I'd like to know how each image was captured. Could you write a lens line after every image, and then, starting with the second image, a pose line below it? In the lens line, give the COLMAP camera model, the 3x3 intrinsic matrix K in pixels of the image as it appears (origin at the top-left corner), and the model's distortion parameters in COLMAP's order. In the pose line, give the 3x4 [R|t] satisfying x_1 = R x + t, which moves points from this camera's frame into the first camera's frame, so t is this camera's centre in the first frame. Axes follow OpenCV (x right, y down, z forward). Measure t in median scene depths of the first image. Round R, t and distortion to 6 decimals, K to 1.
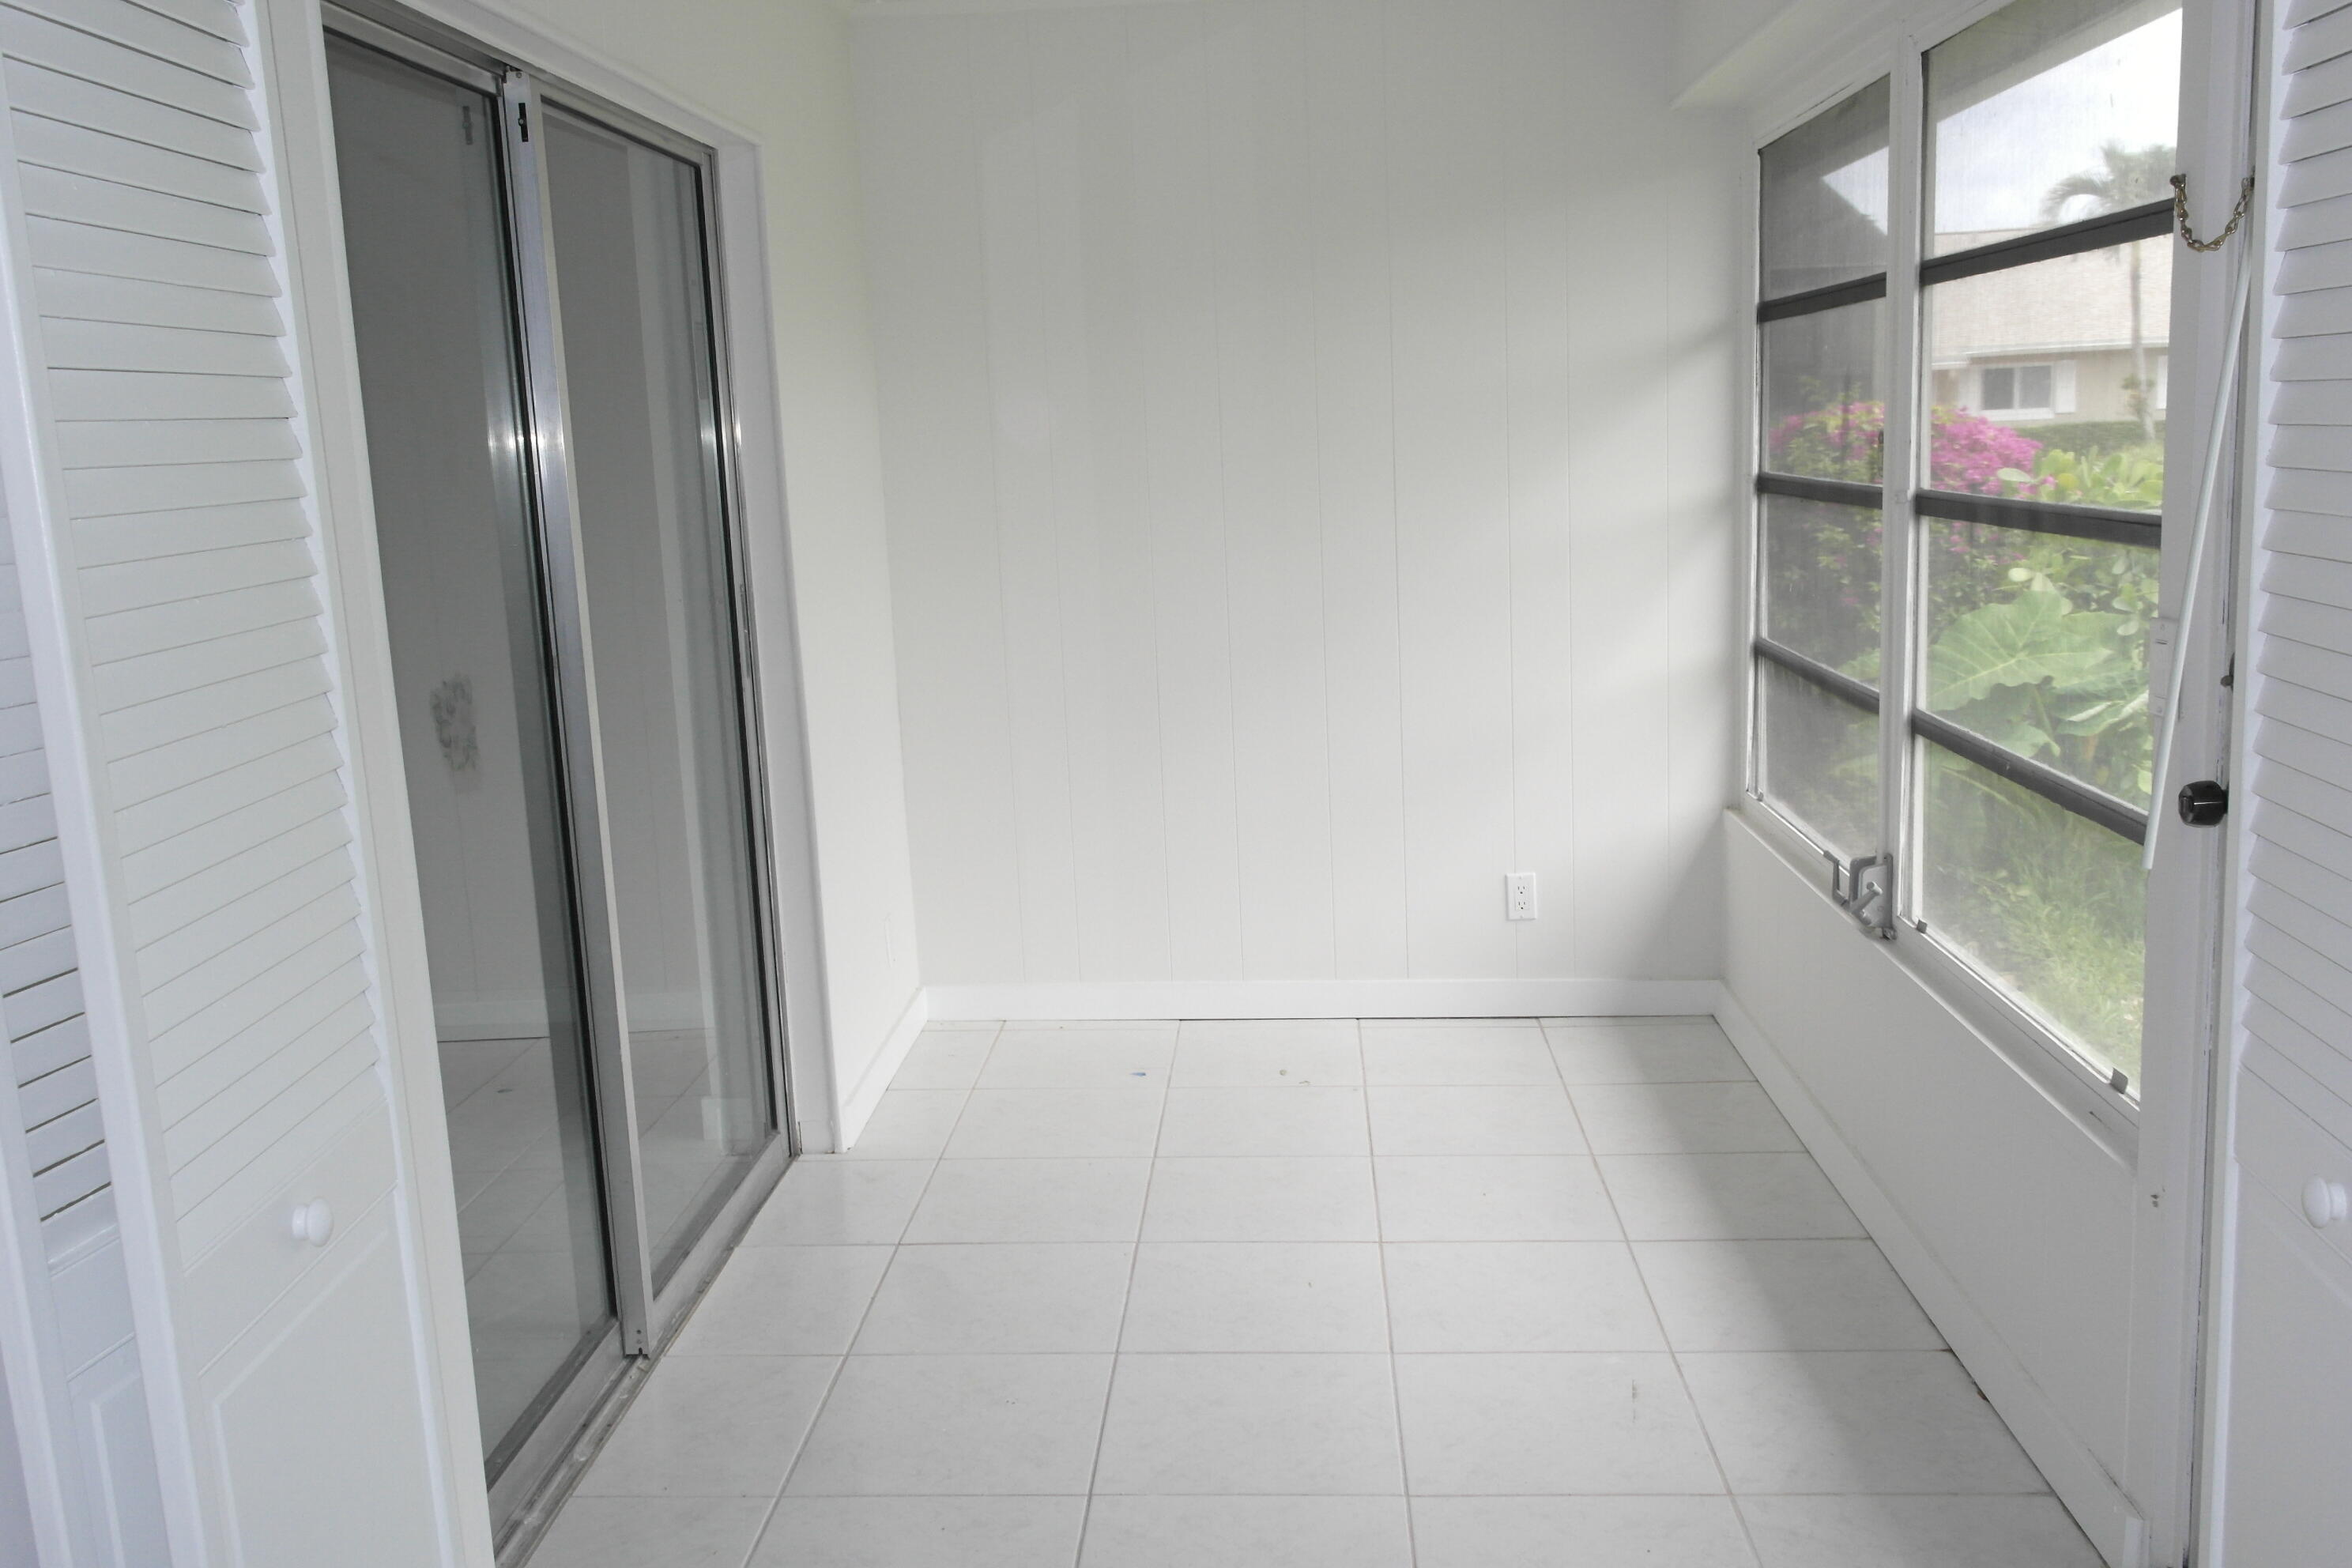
lens RADIAL K [[2032.5, 0, 1179.1], [0, 2032.5, 786.6], [0, 0, 1]] dist [0.003530, -0.011904]
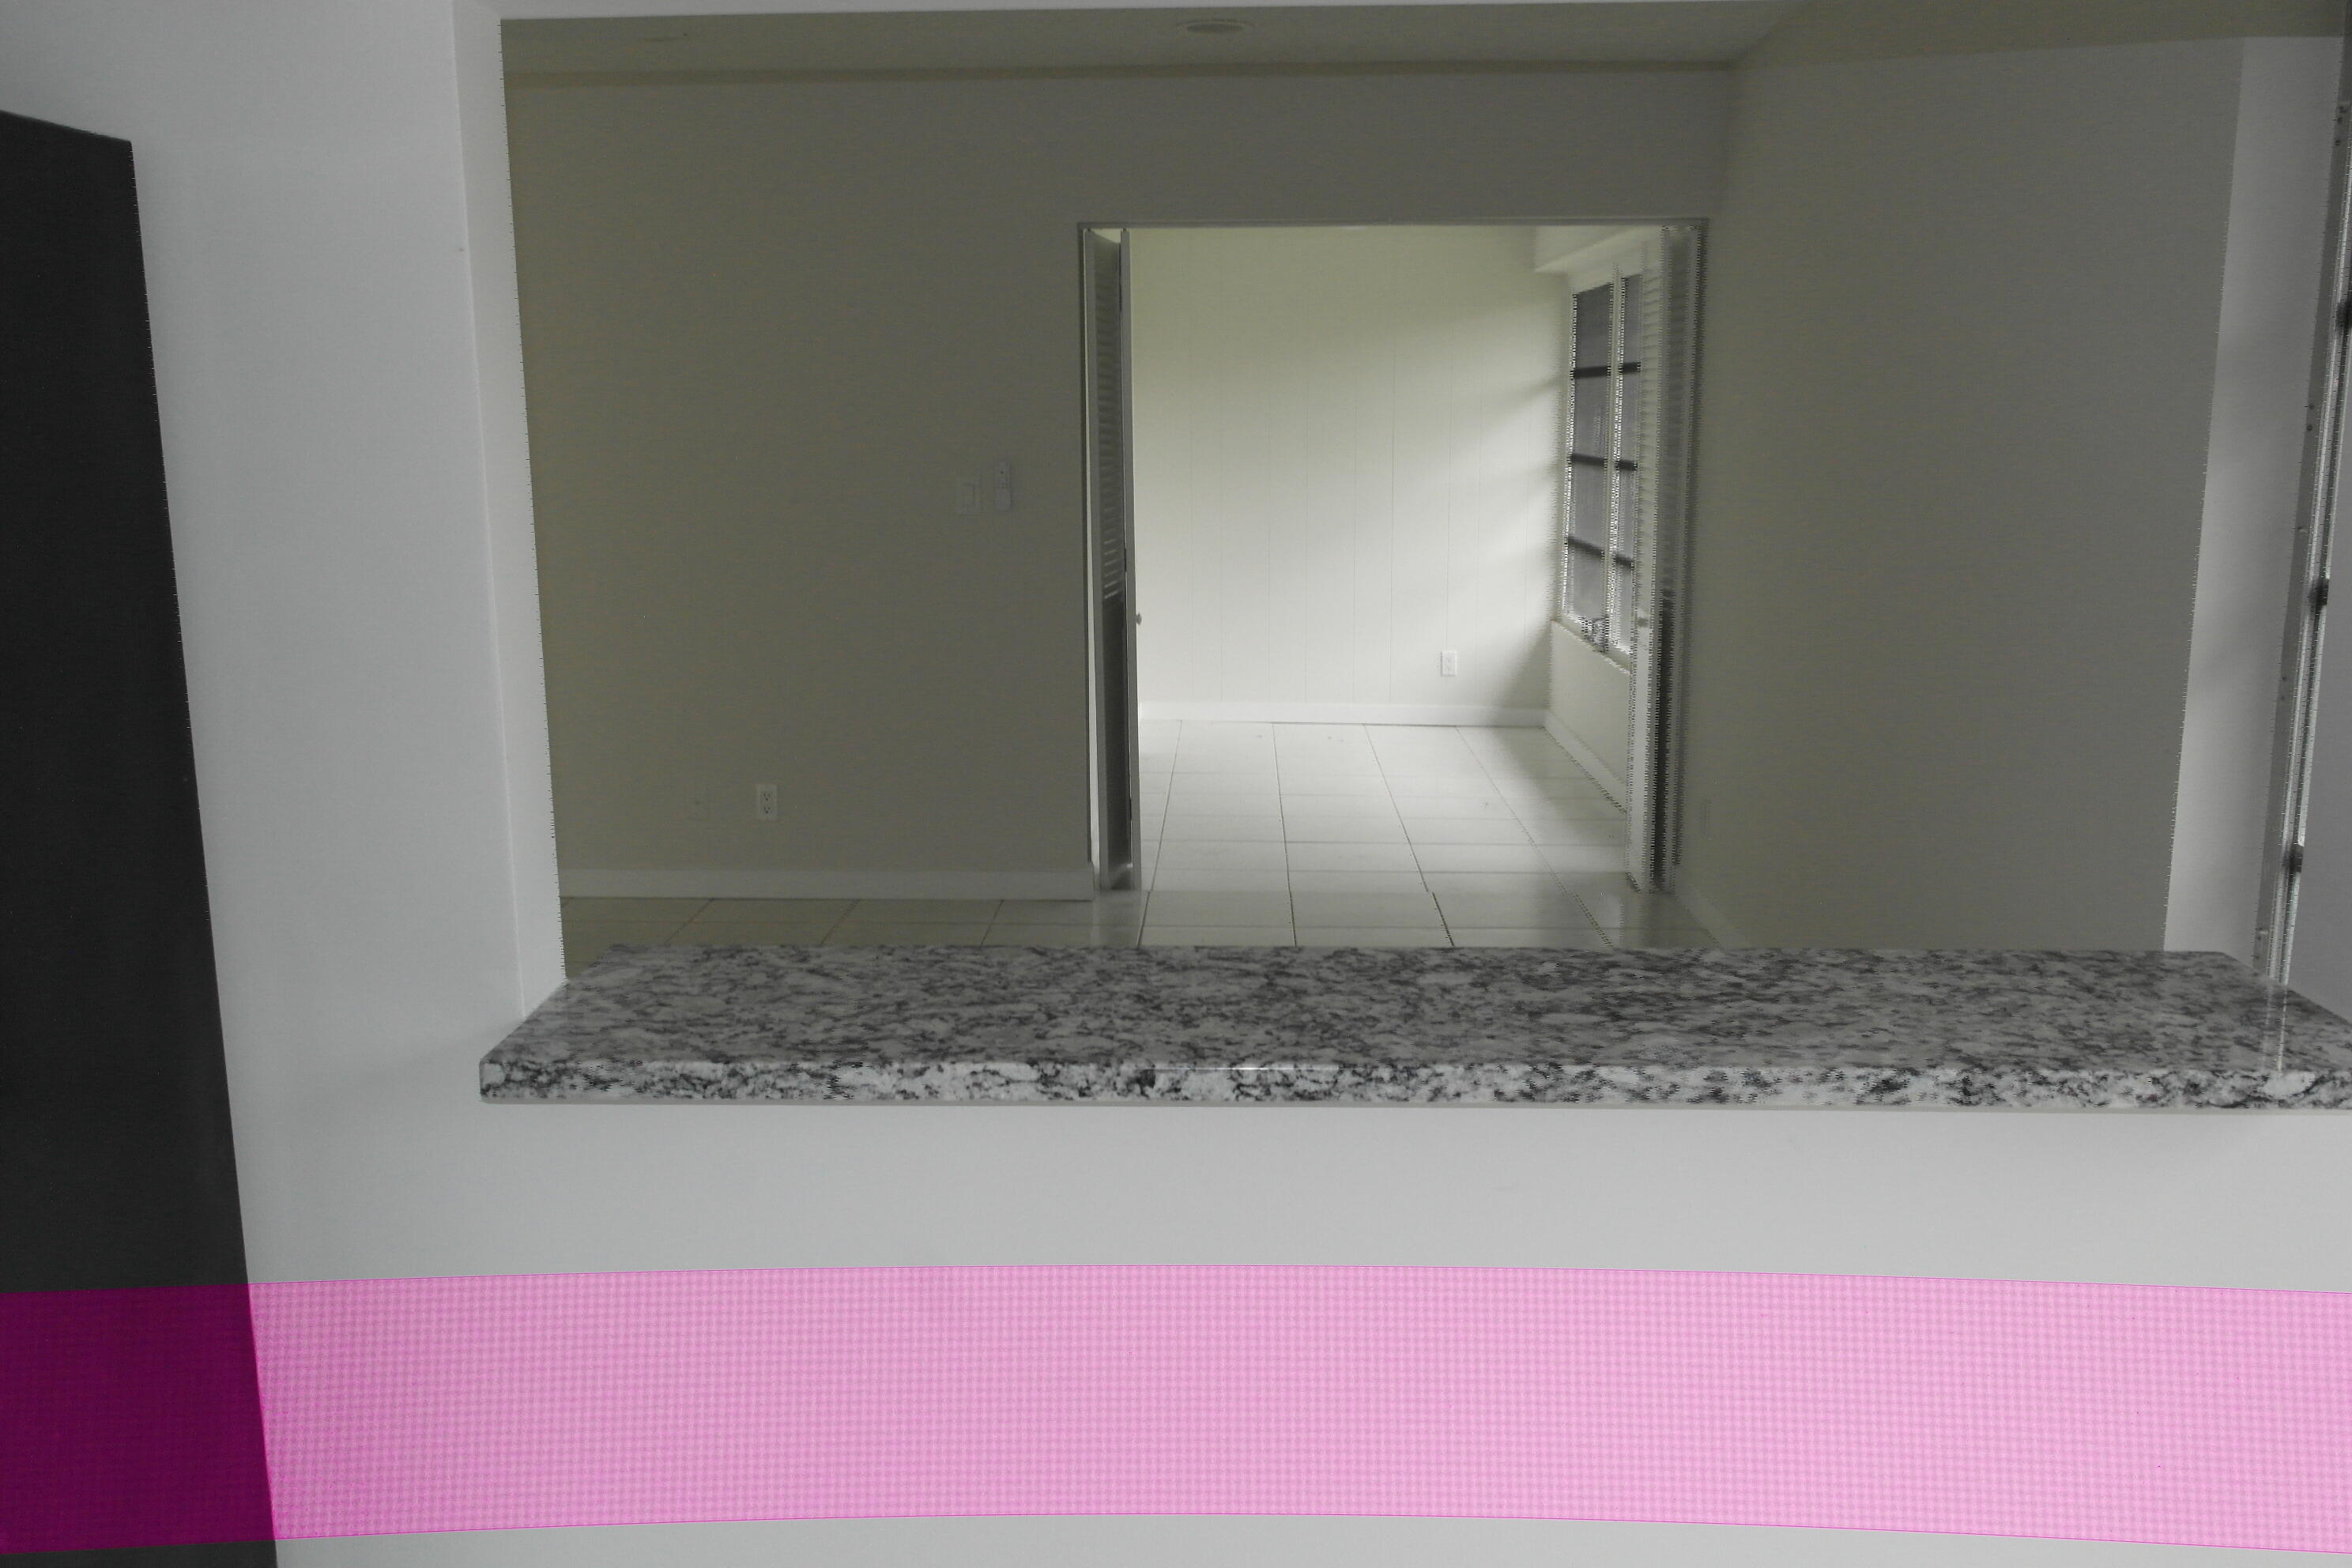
lens RADIAL K [[2032.5, 0, 1174.4], [0, 2032.5, 784.4], [0, 0, 1]] dist [0.003530, -0.011904]
pose [[0.999356, 0.025350, 0.025390, -0.152324], [-0.025543, 0.999647, 0.007314, 0.171249], [-0.025196, -0.007958, 0.999651, -1.013471]]
